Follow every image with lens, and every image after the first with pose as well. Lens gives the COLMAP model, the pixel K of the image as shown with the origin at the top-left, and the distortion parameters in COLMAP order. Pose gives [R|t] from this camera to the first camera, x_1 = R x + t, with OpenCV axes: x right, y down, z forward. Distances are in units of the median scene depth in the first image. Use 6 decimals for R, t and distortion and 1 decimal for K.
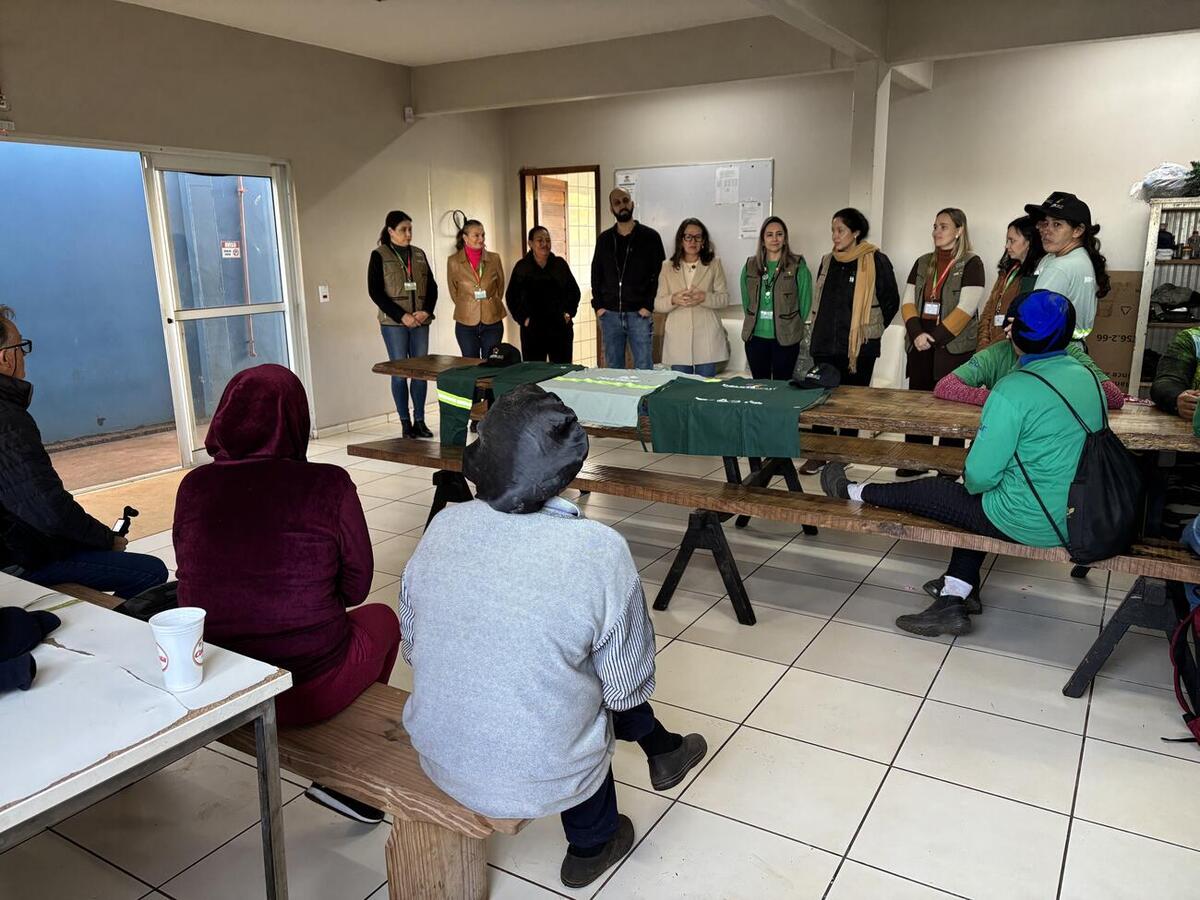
lens RADIAL K [[896.9, 0, 600.0], [0, 896.9, 450.0], [0, 0, 1]] dist [0.033201, -0.065618]
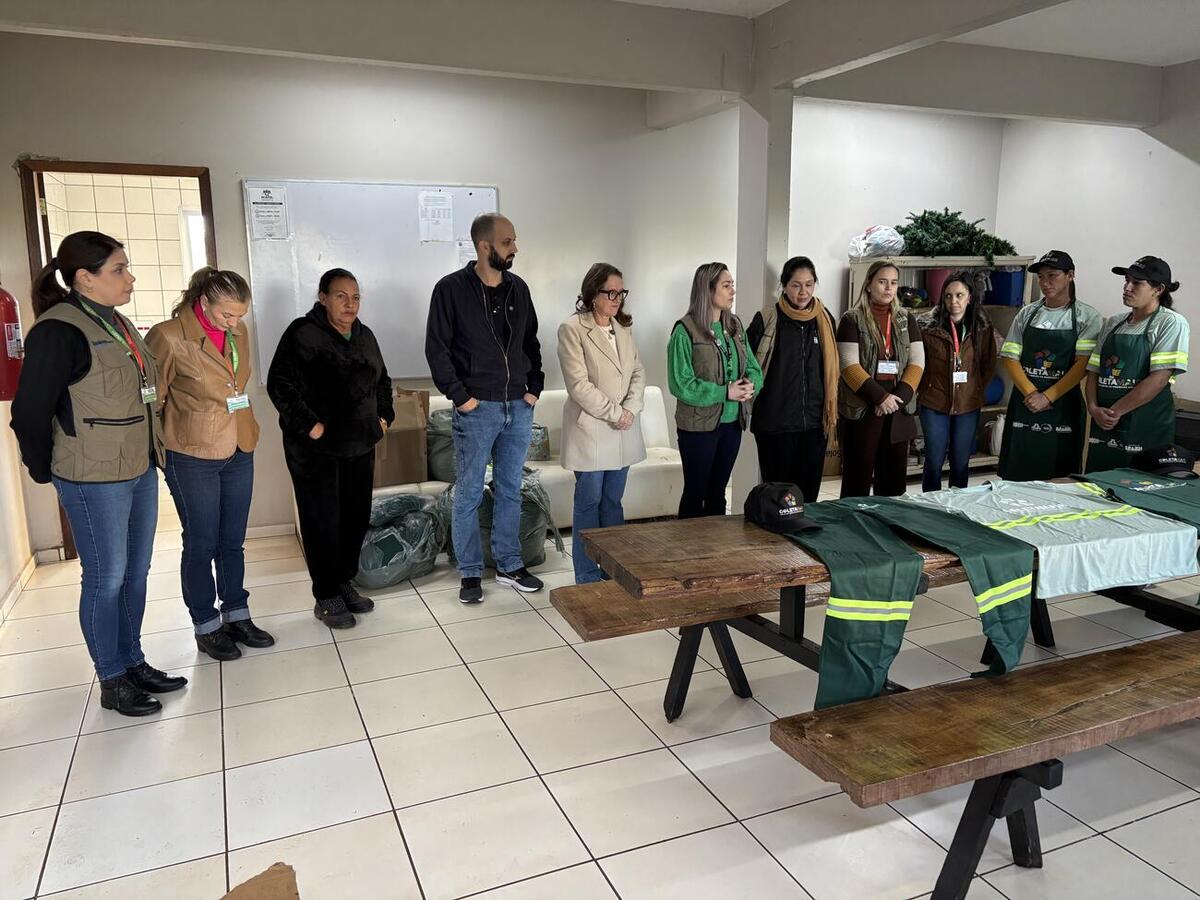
lens RADIAL K [[916.0, 0, 600.0], [0, 916.0, 450.0], [0, 0, 1]] dist [0.007902, 0.004961]
pose [[0.584009, -0.139144, 0.799733, -0.532998], [0.177834, 0.983198, 0.041200, -0.152900], [-0.792028, 0.118158, 0.598941, 0.628481]]
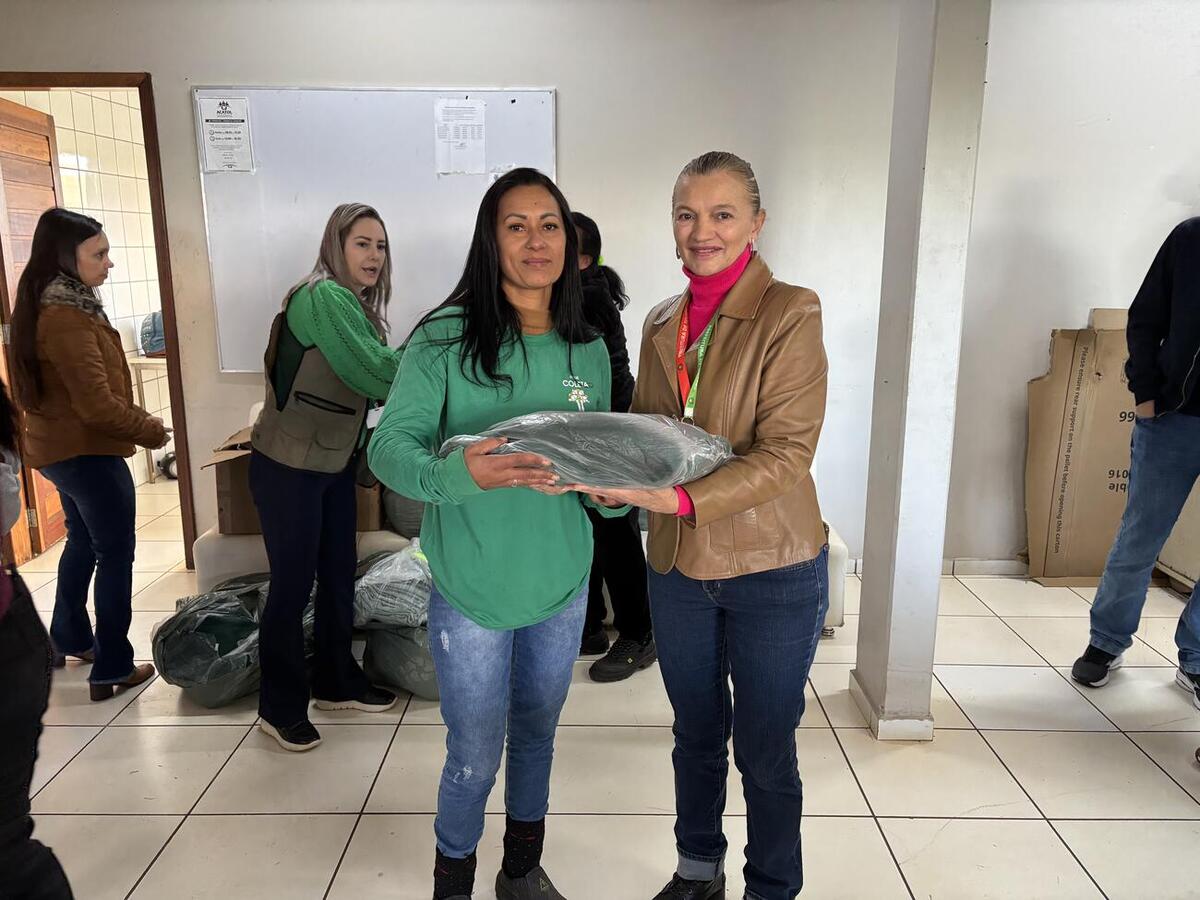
lens RADIAL K [[895.6, 0, 604.7], [0, 895.6, 430.5], [0, 0, 1]] dist [0.010560, 0.002101]
pose [[0.850805, -0.087154, 0.518204, -0.080961], [0.098845, 0.995090, 0.005072, -0.169619], [-0.516102, 0.046906, 0.855242, 0.723982]]
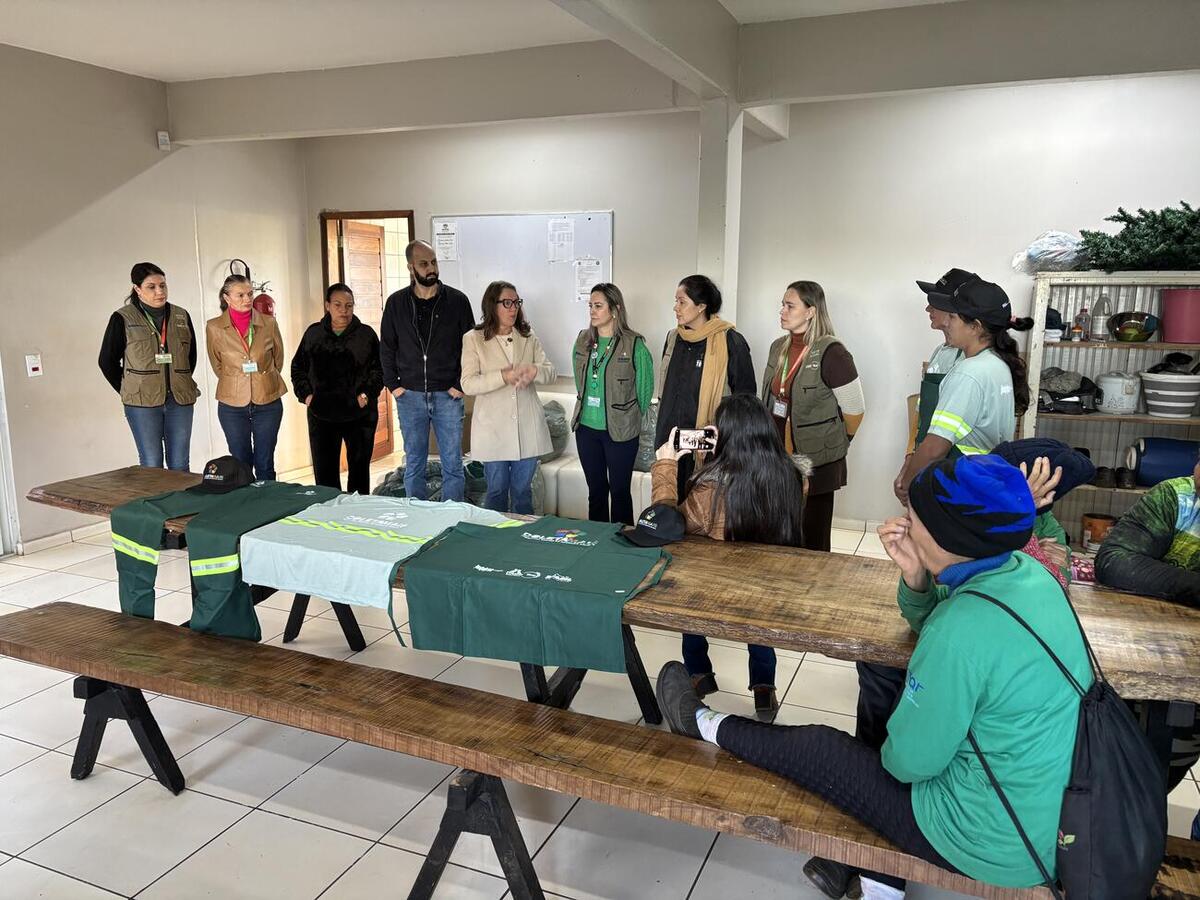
lens RADIAL K [[896.9, 0, 600.0], [0, 896.9, 450.0], [0, 0, 1]] dist [0.033201, -0.065618]
pose [[0.988468, -0.006458, 0.151294, 0.062557], [0.013246, 0.998948, -0.043899, -0.073090], [-0.150851, 0.045397, 0.987514, 0.207137]]
